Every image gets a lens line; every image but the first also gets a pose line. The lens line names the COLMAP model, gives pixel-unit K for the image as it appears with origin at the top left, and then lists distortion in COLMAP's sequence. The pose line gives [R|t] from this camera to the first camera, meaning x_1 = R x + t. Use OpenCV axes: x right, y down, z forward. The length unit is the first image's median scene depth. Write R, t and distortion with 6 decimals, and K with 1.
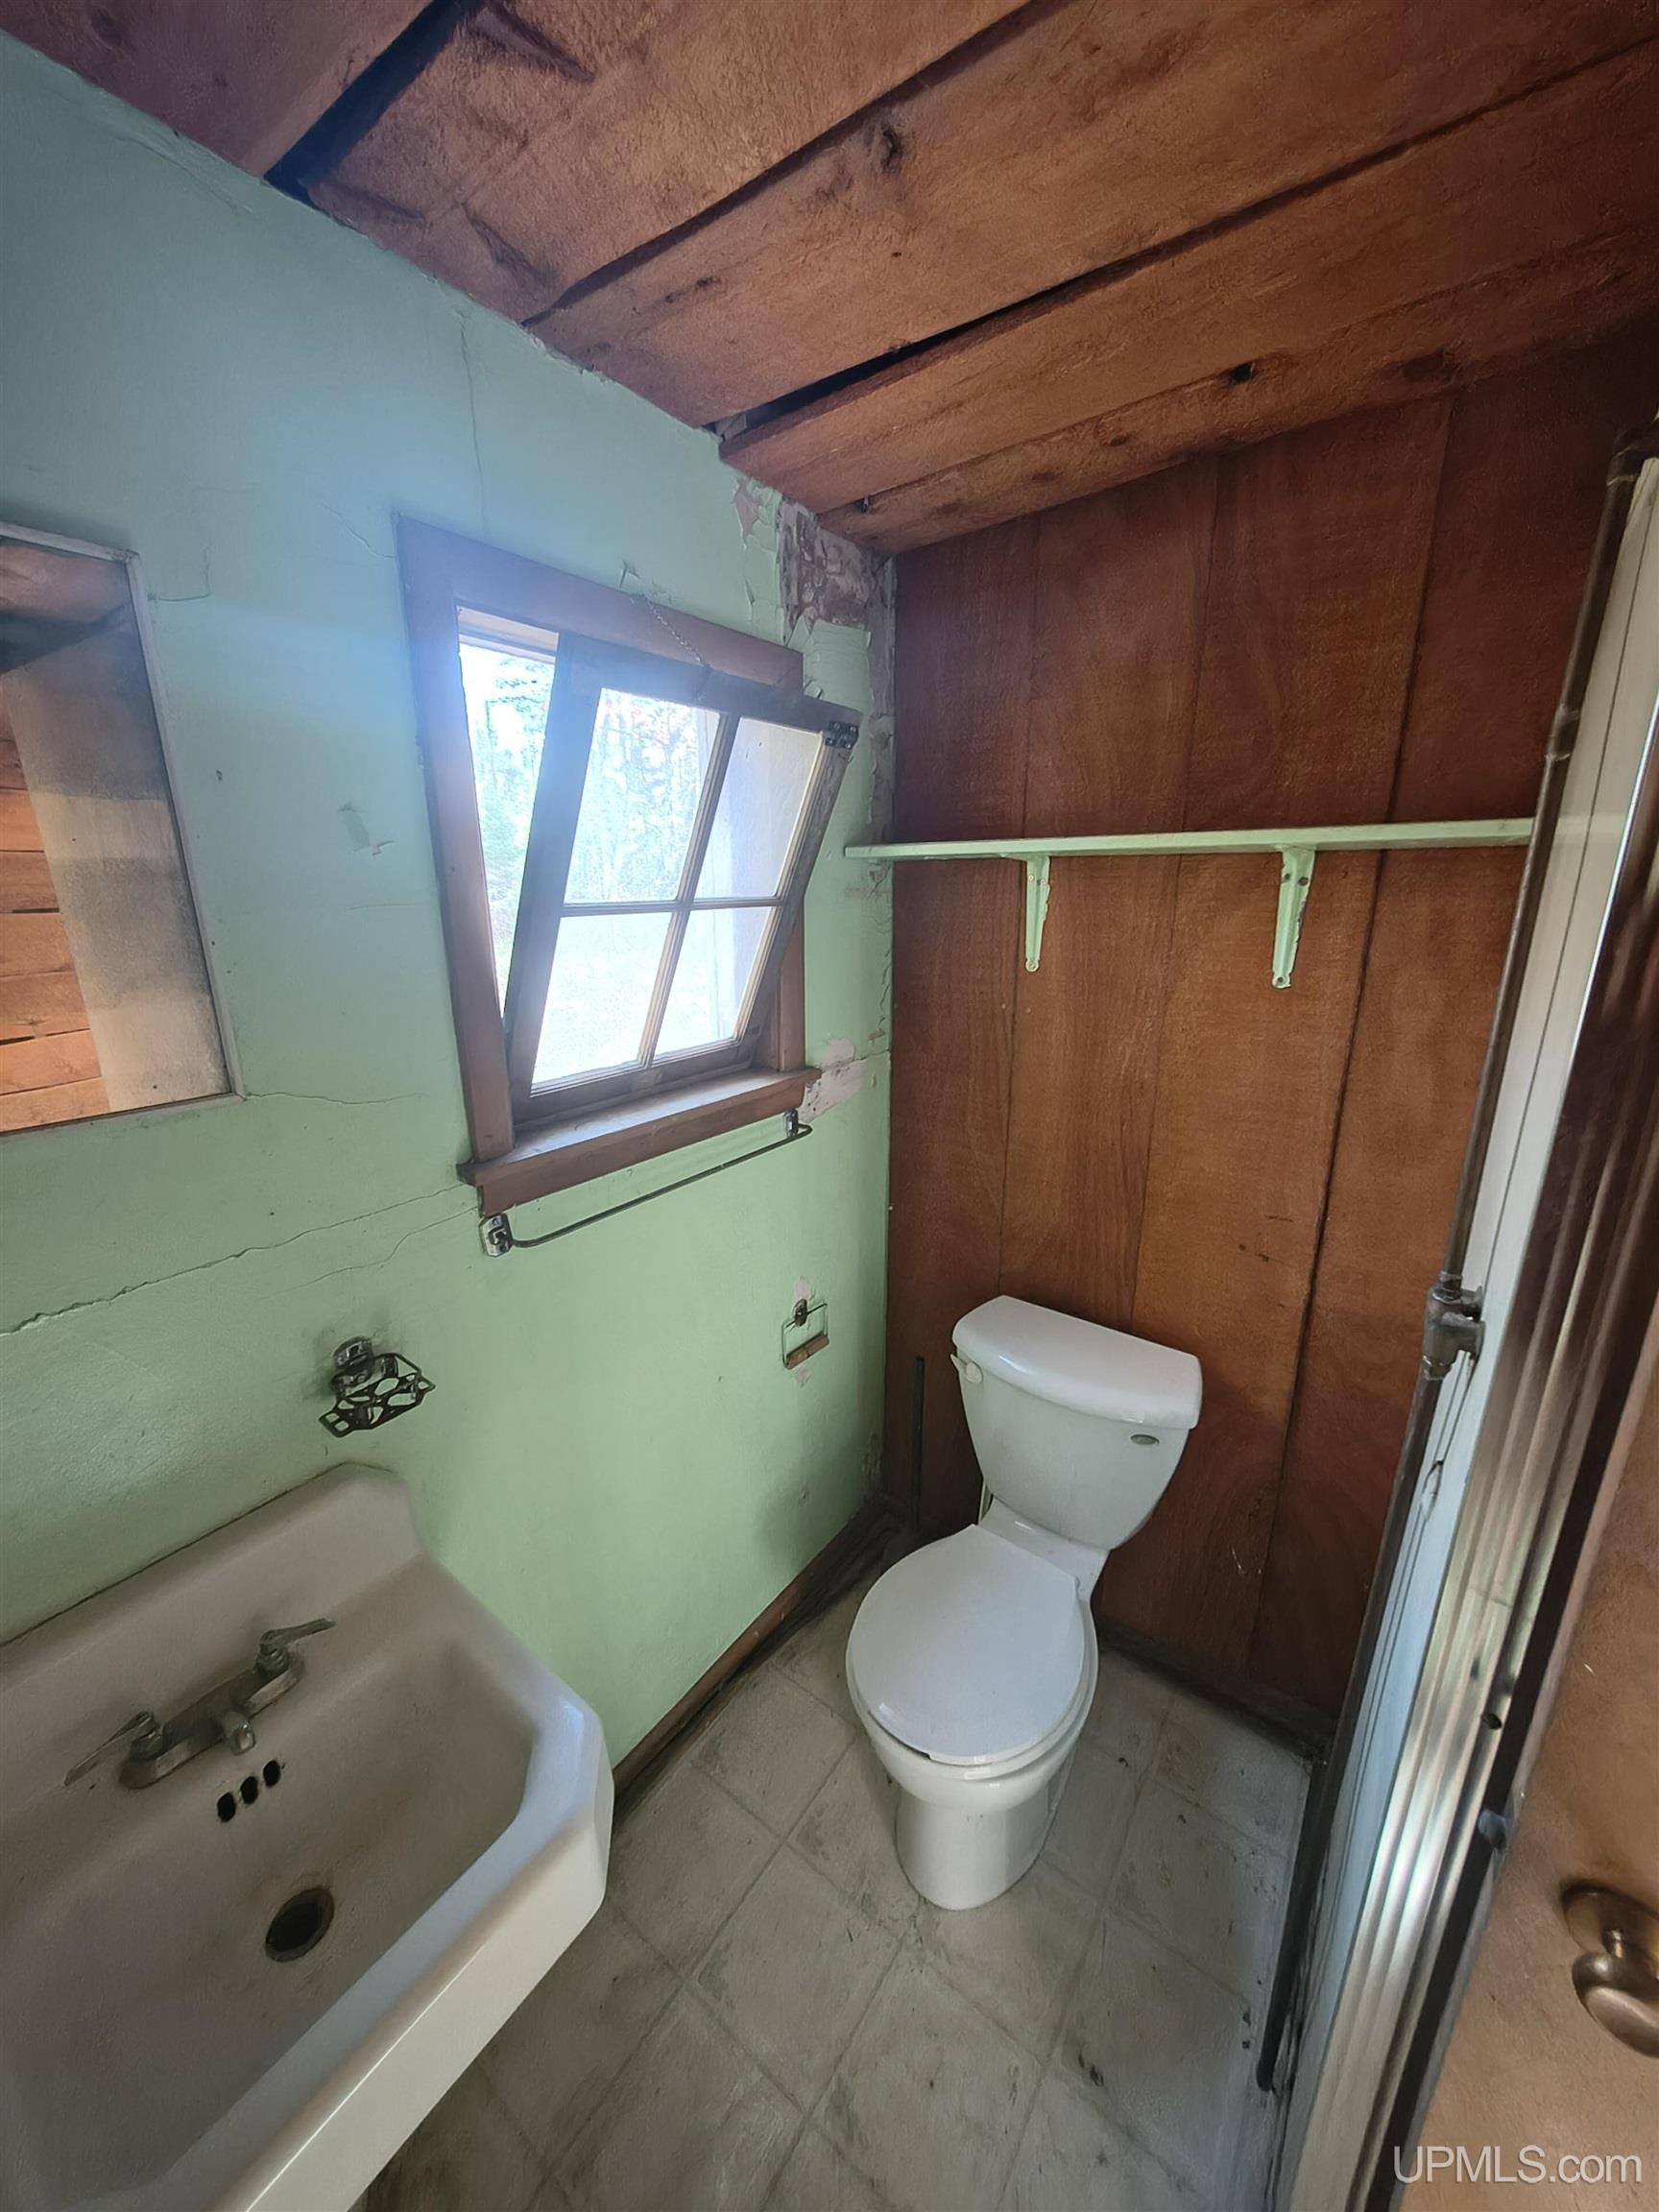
lens RADIAL K [[823.9, 0, 829.5], [0, 823.9, 1106.0], [0, 0, 1]] dist [-0.002301, 0.000286]
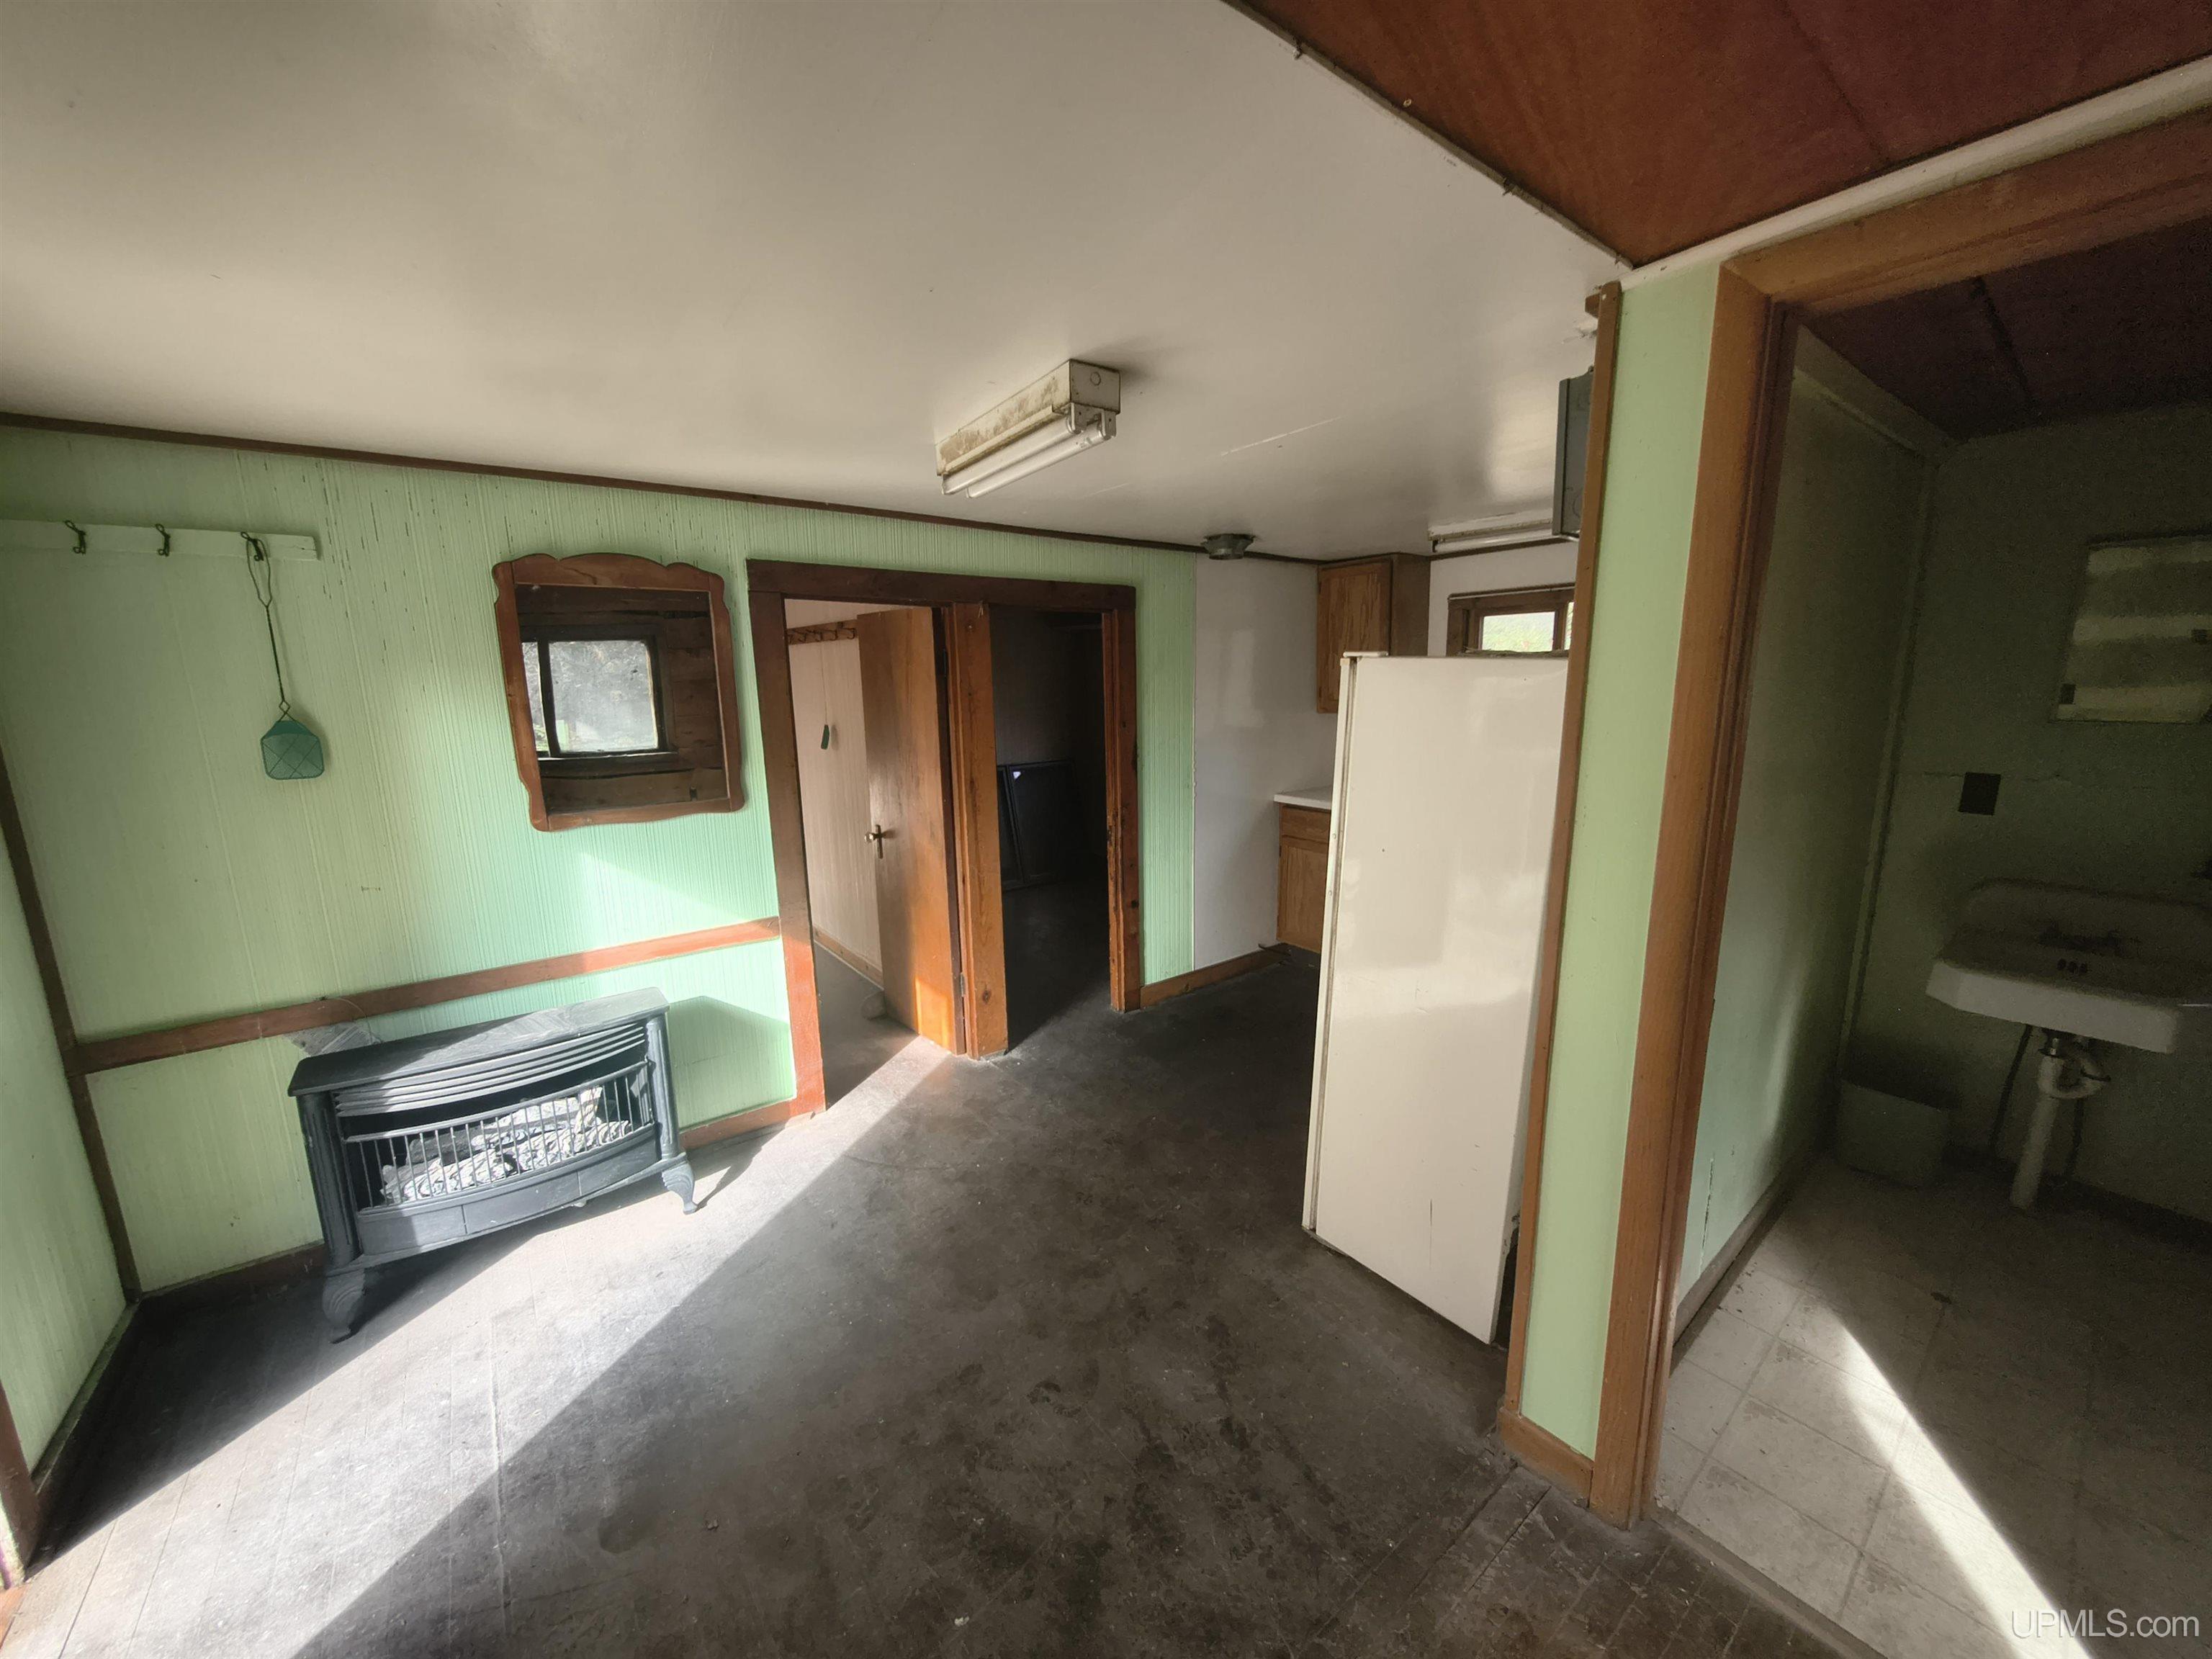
lens RADIAL K [[823.9, 0, 1106.0], [0, 823.9, 829.5], [0, 0, 1]] dist [-0.002301, 0.000286]
pose [[-0.266262, 0.195413, -0.943885, 2.014815], [-0.245002, 0.933354, 0.262345, 0.353692], [0.932244, 0.301107, -0.200640, -1.219938]]
